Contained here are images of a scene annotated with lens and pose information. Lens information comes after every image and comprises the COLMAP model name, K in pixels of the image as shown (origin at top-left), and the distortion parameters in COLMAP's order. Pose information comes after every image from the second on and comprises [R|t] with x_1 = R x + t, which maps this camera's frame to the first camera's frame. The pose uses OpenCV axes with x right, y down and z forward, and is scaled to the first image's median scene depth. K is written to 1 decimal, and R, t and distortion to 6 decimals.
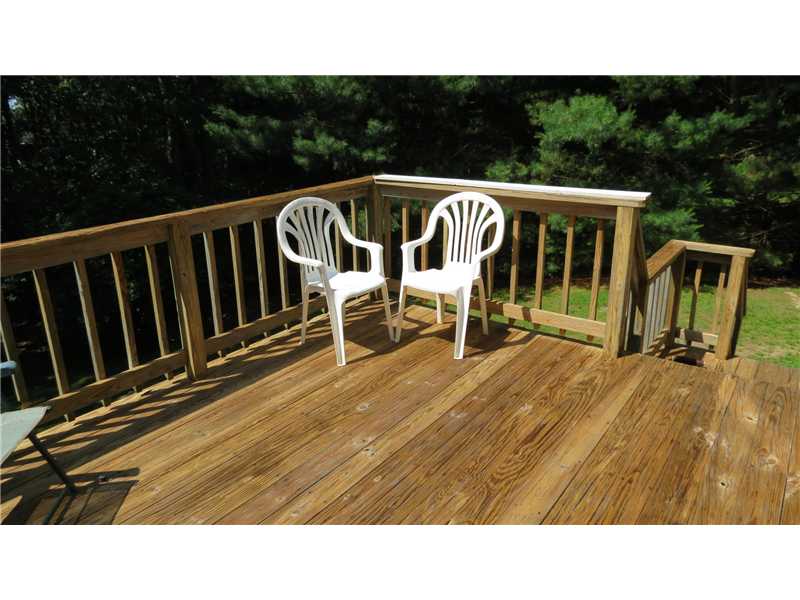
lens RADIAL K [[575.5, 0, 394.3], [0, 575.5, 299.0], [0, 0, 1]] dist [-0.010463, 0.002094]
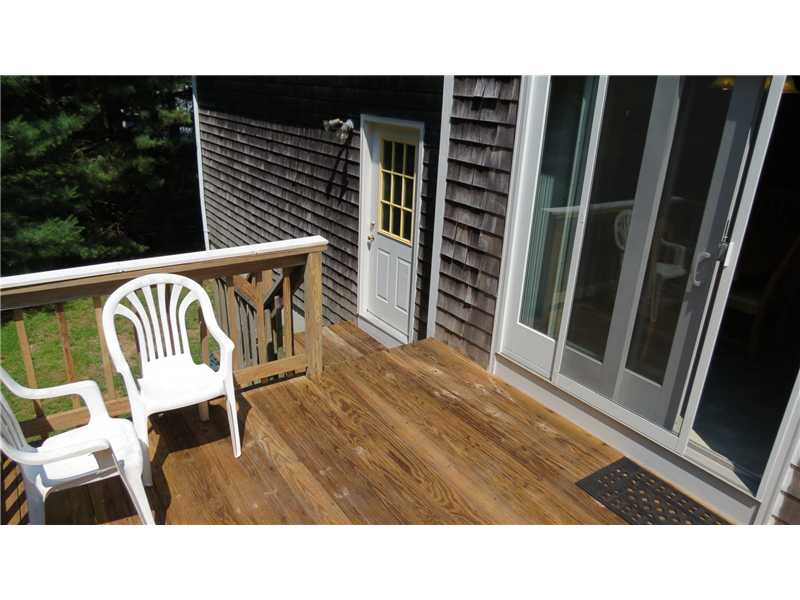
lens RADIAL K [[575.5, 0, 394.3], [0, 575.5, 299.0], [0, 0, 1]] dist [-0.010463, 0.002094]
pose [[0.301741, -0.312820, 0.900609, -0.529574], [0.262352, 0.935413, 0.237011, -0.265537], [-0.916583, 0.164760, 0.364321, 0.400791]]
